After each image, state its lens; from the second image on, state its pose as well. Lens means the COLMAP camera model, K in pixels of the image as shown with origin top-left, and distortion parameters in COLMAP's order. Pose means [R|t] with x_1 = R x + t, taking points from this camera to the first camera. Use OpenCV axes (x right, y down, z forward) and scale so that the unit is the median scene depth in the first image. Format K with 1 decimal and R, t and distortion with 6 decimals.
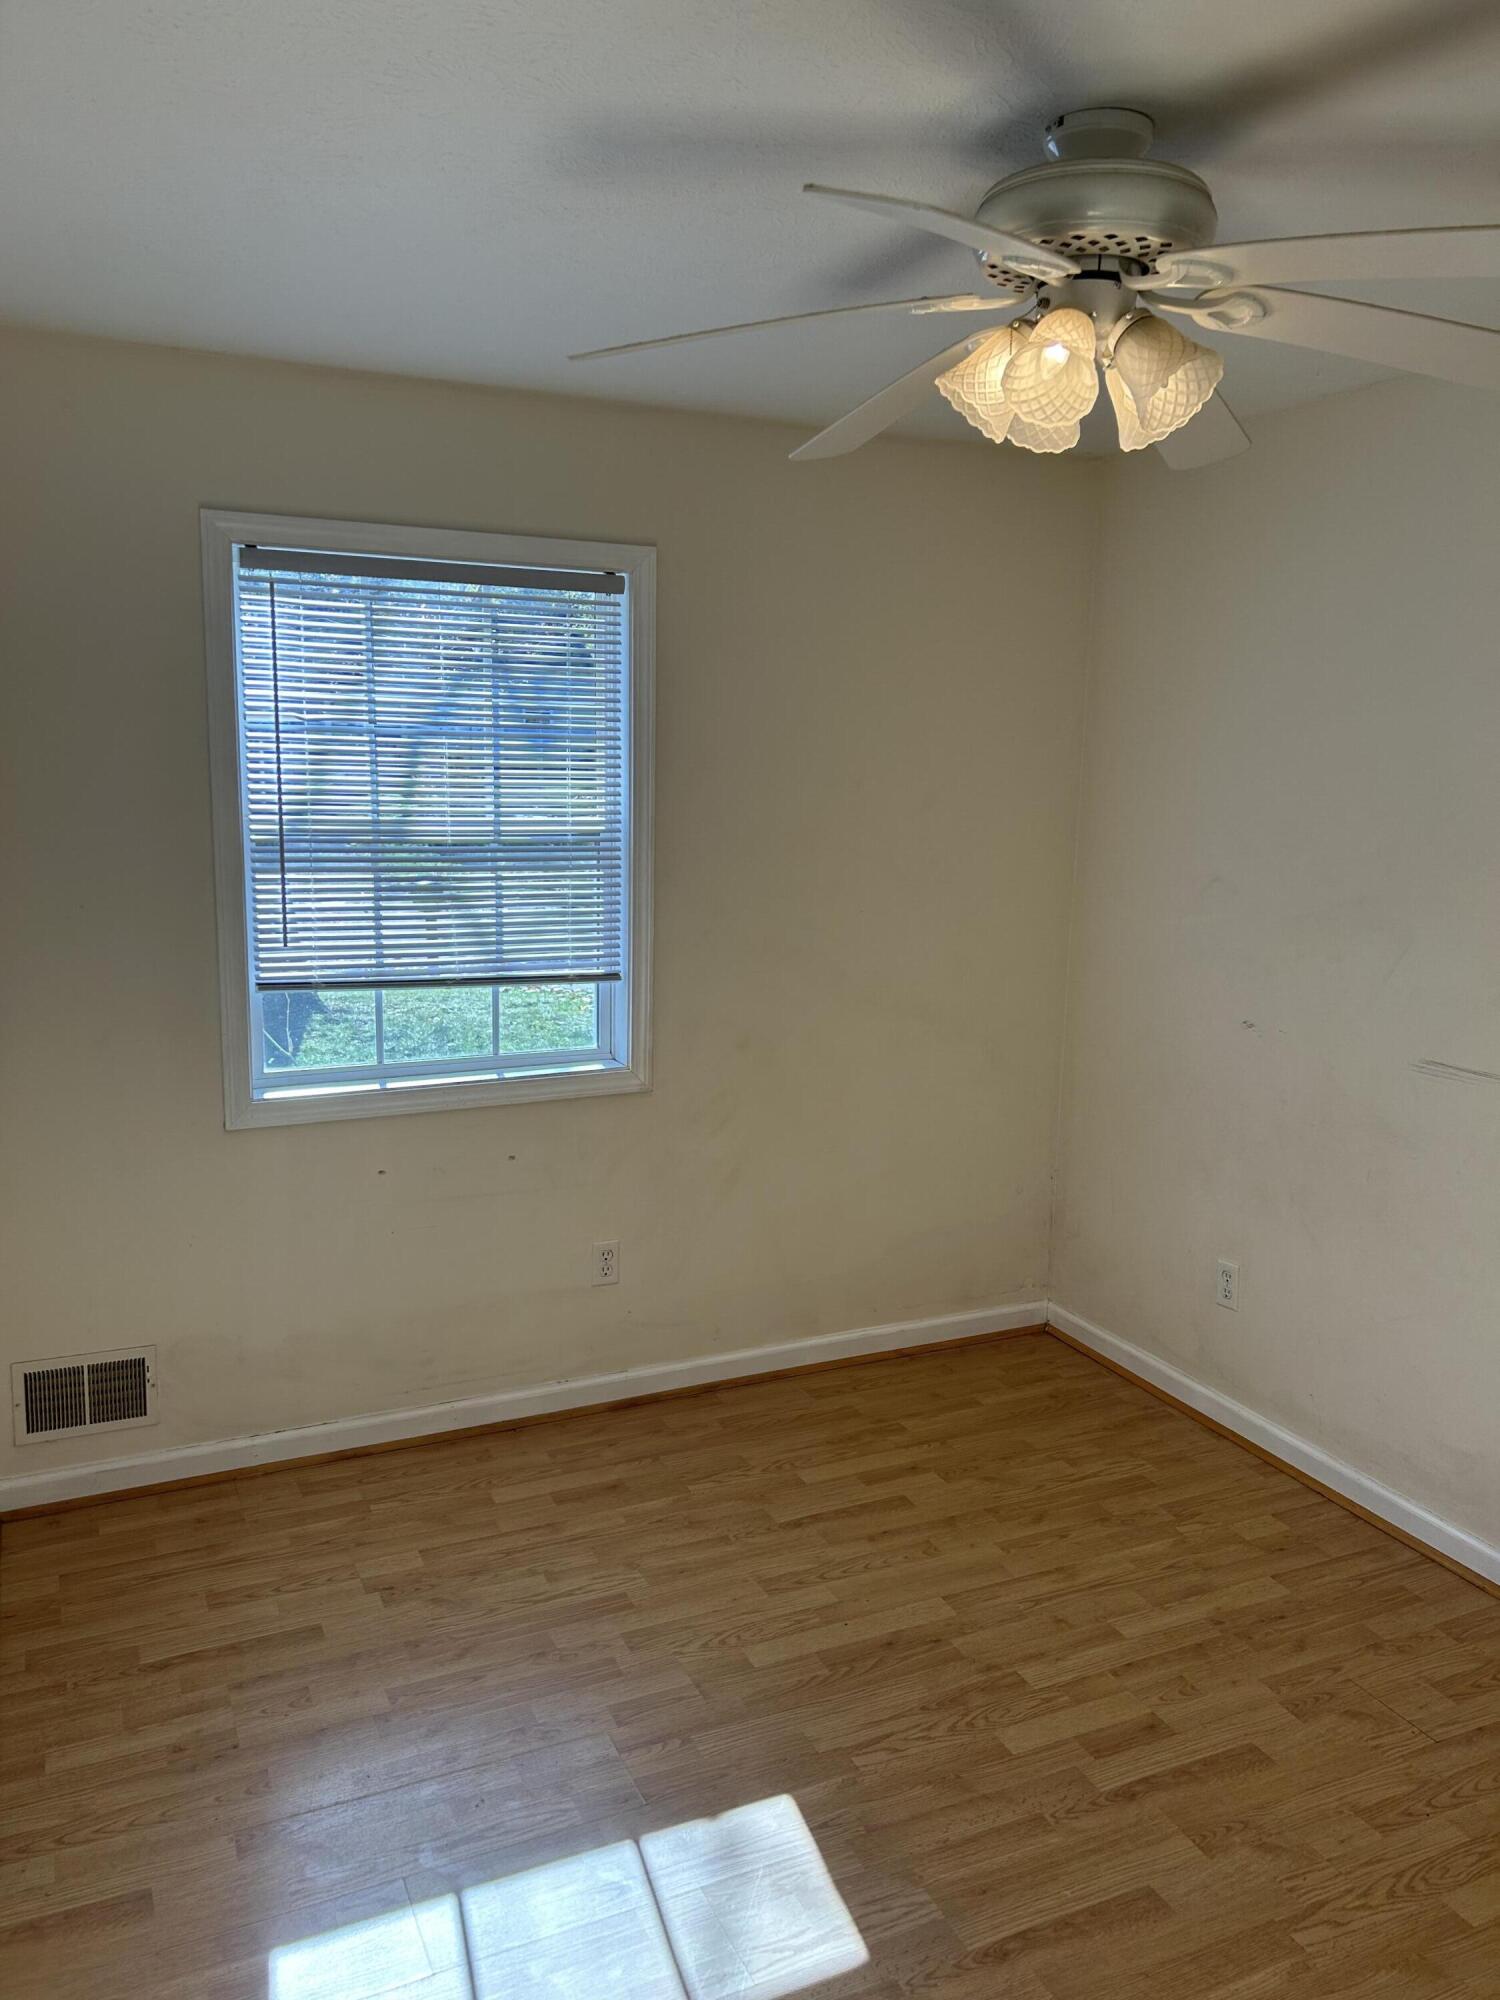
lens RADIAL K [[1527.5, 0, 755.8], [0, 1527.5, 1004.0], [0, 0, 1]] dist [0.080676, -0.075858]
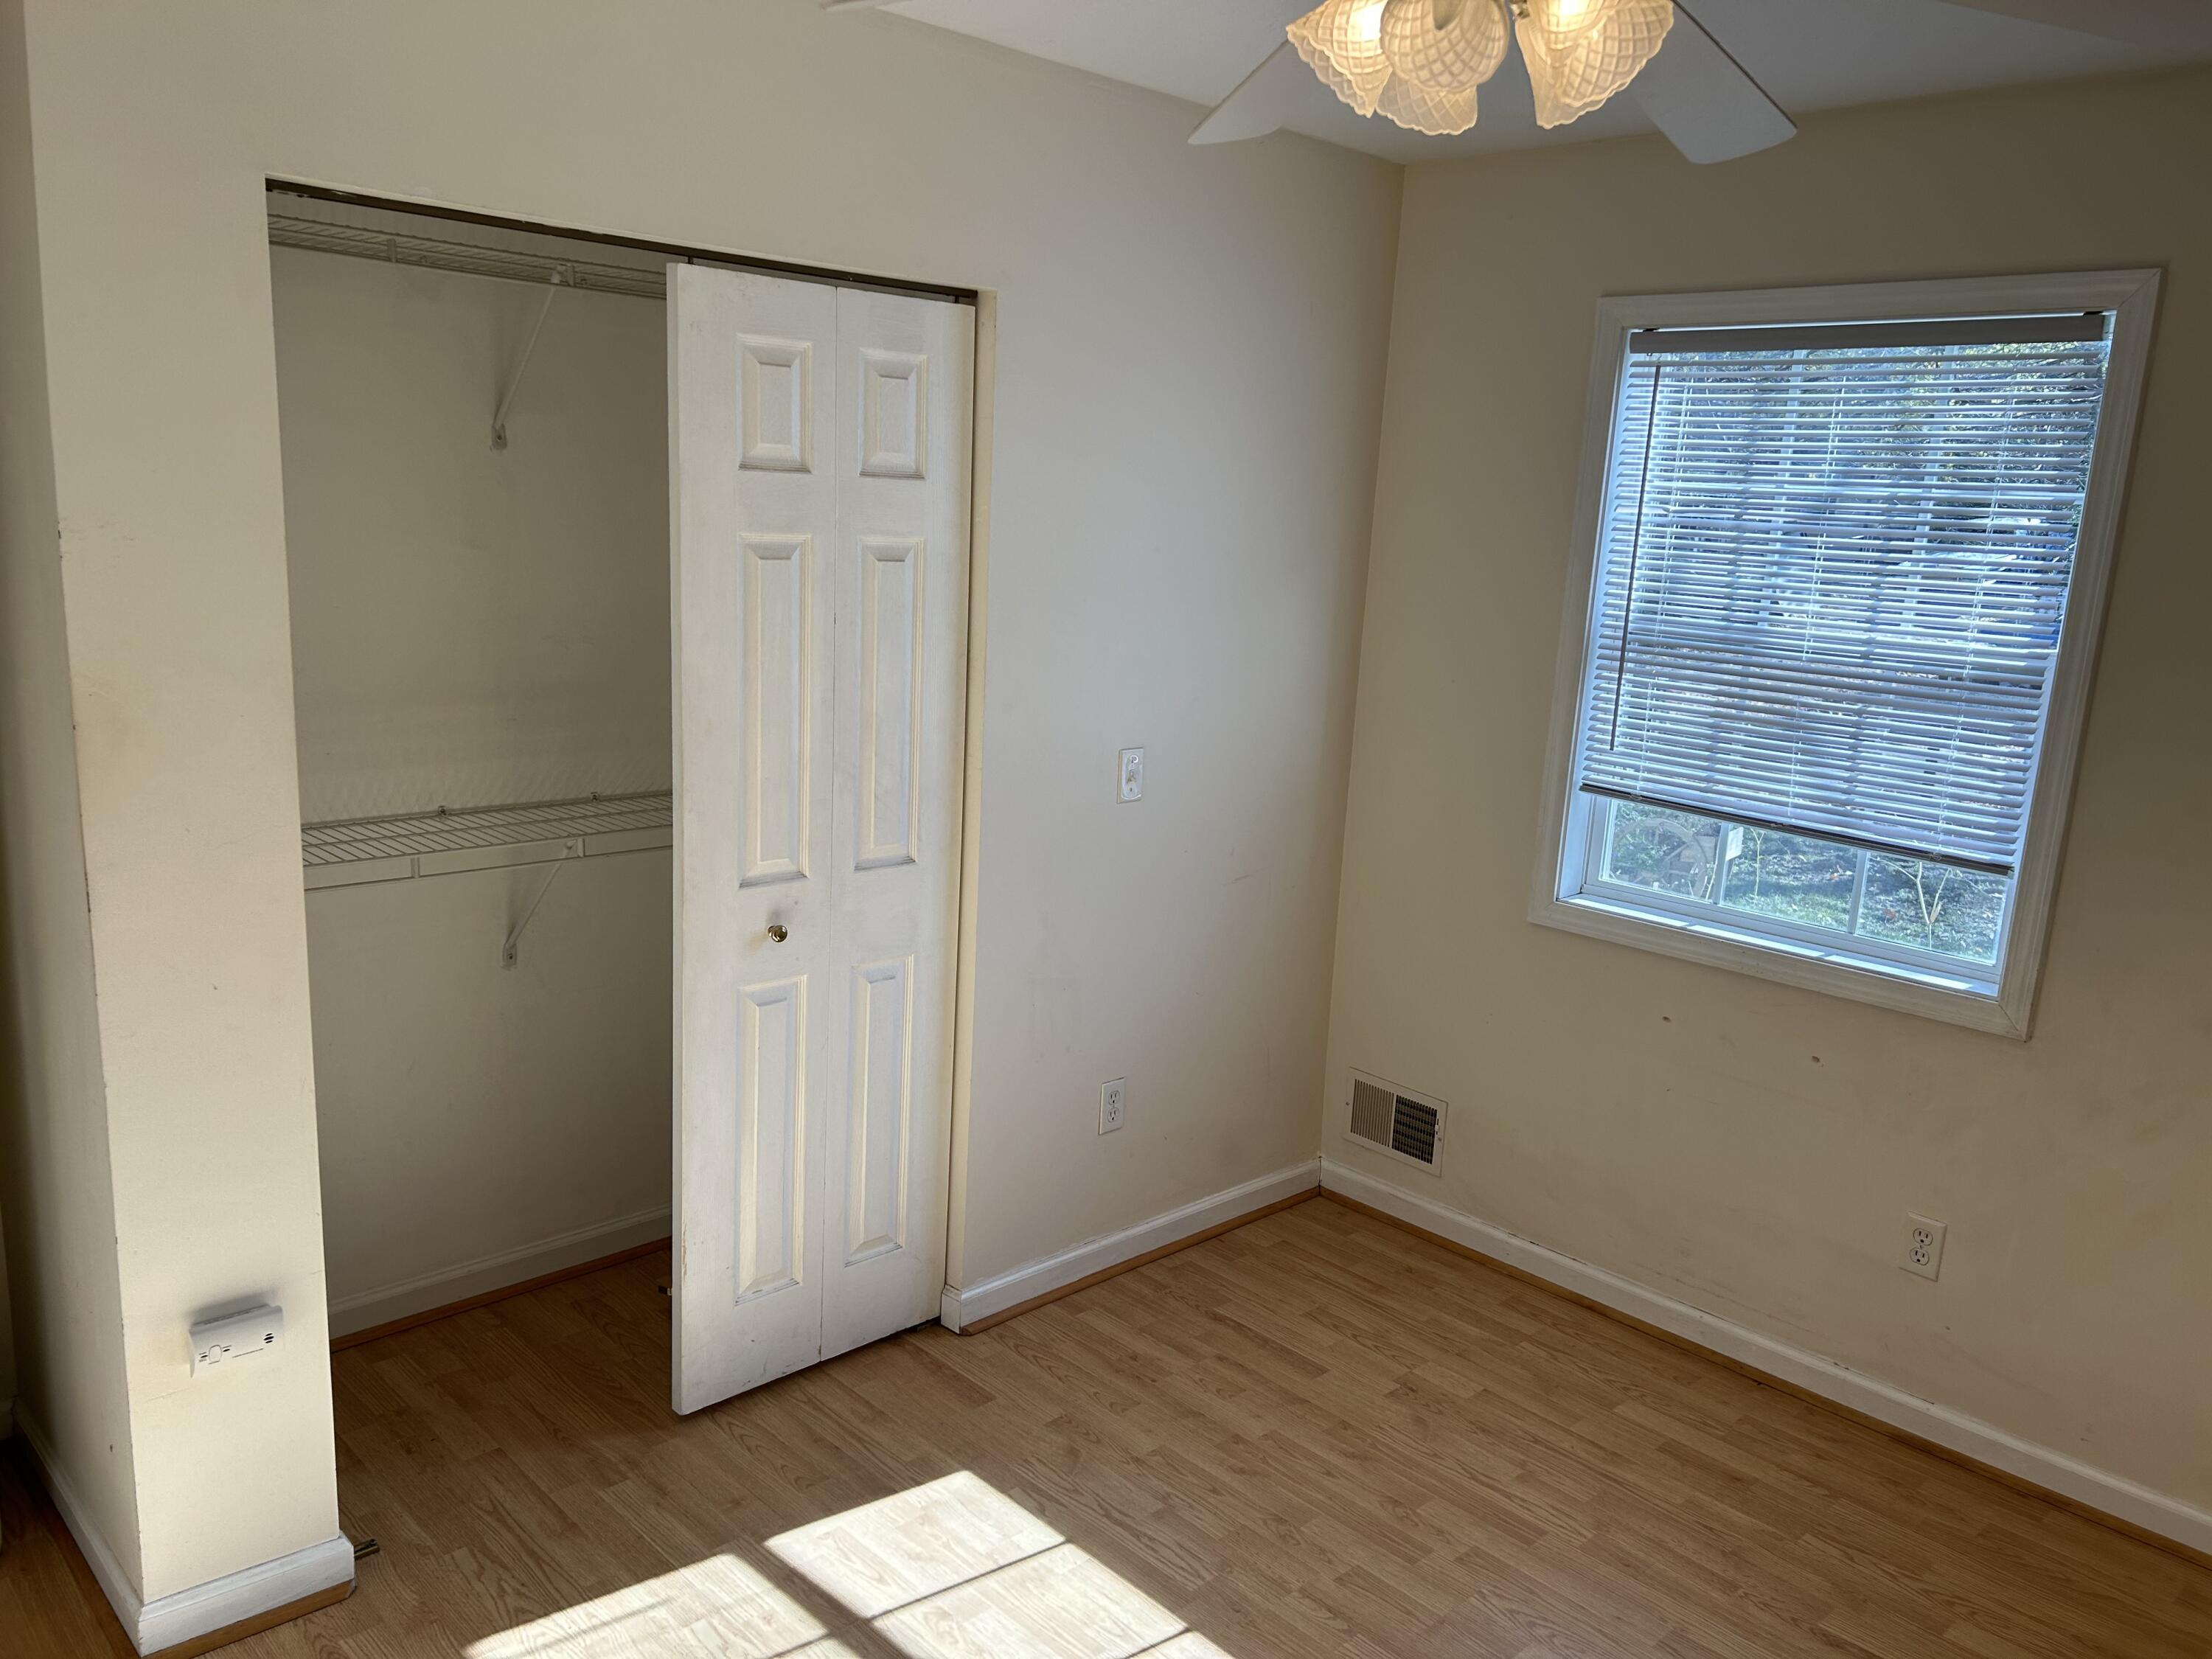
lens RADIAL K [[1689.4, 0, 1098.0], [0, 1689.4, 835.5], [0, 0, 1]] dist [0.080676, -0.075858]
pose [[0.320965, 0.186056, -0.928636, 0.579076], [-0.206650, 0.970647, 0.123048, -0.050235], [0.924271, 0.152408, 0.349991, 0.347571]]
